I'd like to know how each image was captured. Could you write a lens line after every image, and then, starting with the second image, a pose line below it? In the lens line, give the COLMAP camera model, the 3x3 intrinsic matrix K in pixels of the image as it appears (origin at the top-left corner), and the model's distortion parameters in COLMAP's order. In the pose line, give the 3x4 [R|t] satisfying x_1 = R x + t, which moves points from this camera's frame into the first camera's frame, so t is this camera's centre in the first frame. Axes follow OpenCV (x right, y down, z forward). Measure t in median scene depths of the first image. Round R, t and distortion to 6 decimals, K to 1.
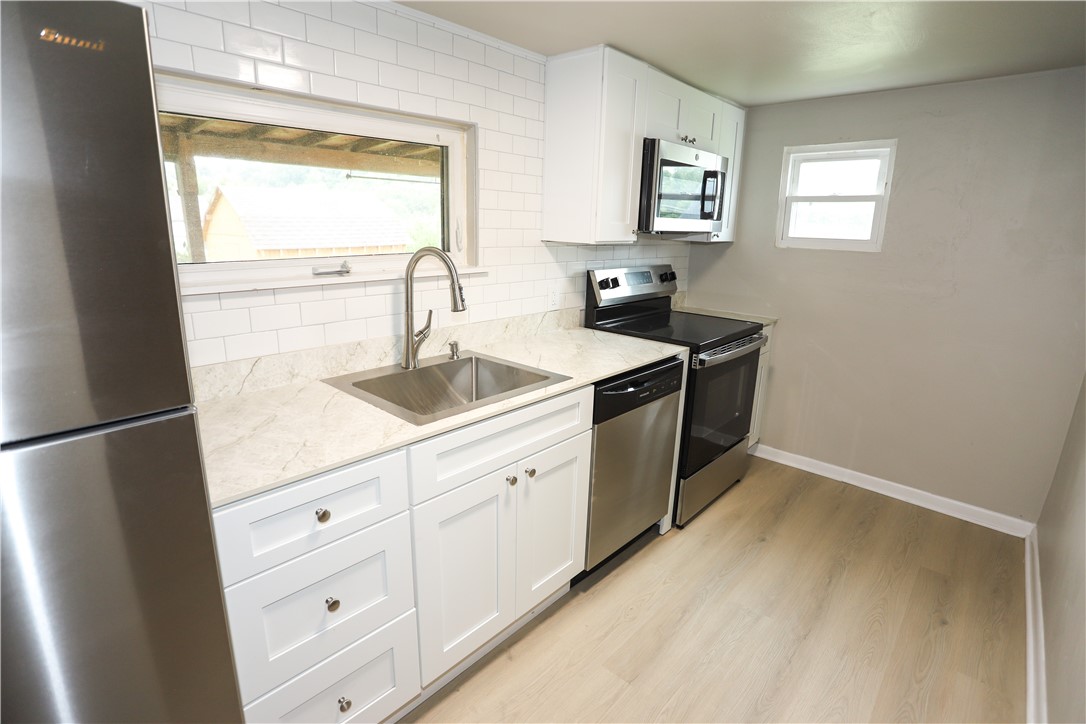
lens RADIAL K [[526.2, 0, 542.0], [0, 526.2, 358.3], [0, 0, 1]] dist [-0.077383, 0.032679]
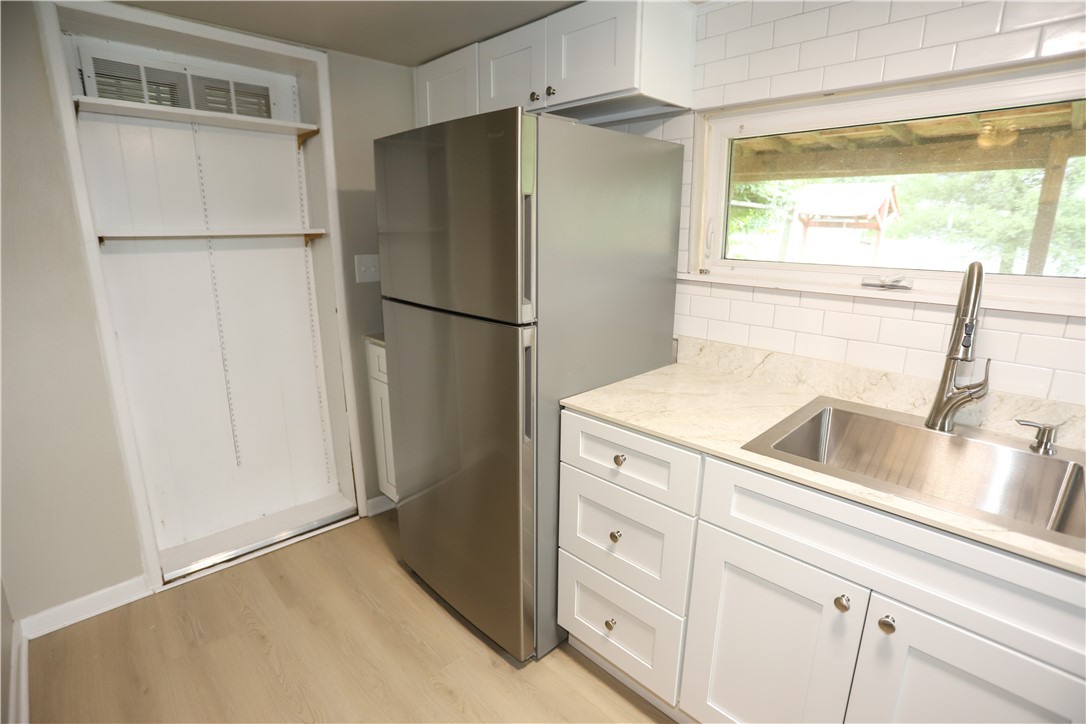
lens RADIAL K [[526.2, 0, 542.0], [0, 526.2, 358.3], [0, 0, 1]] dist [-0.077383, 0.032679]
pose [[-0.050518, 0.219798, -0.974236, 0.454846], [-0.257328, 0.939682, 0.225346, -0.094246], [0.965003, 0.262082, 0.009090, 0.461556]]
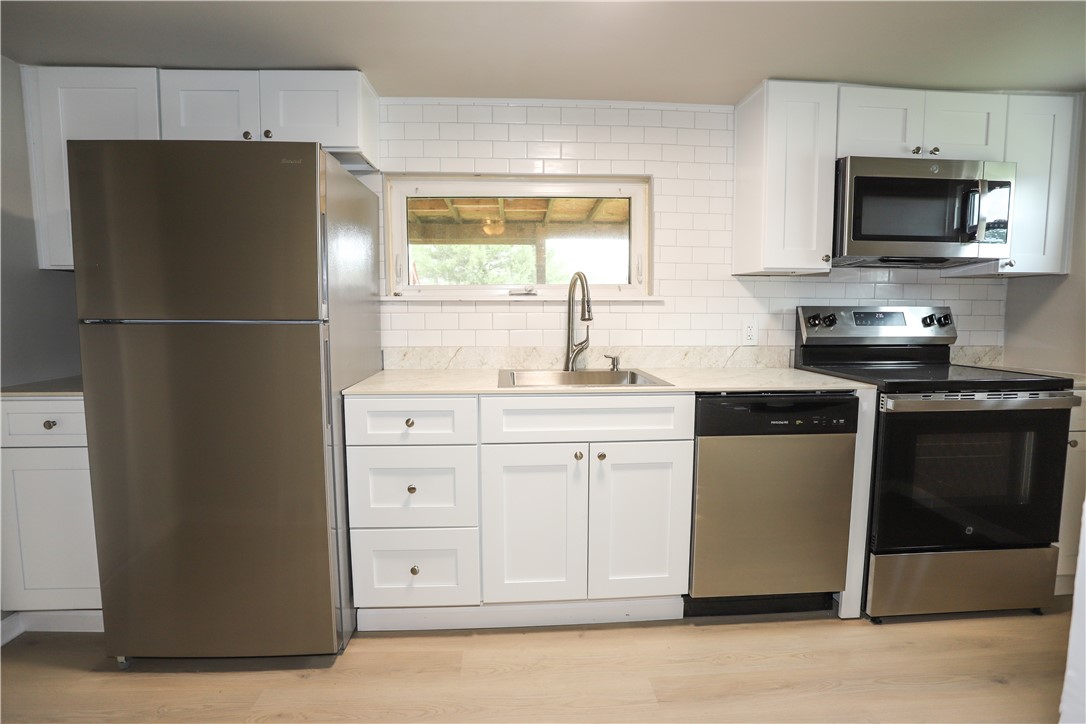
lens RADIAL K [[526.2, 0, 542.0], [0, 526.2, 358.3], [0, 0, 1]] dist [-0.077383, 0.032679]
pose [[0.723348, 0.042299, -0.689187, 0.580962], [-0.156205, 0.982270, -0.103660, 0.132480], [0.672583, 0.182637, 0.717131, 0.061440]]
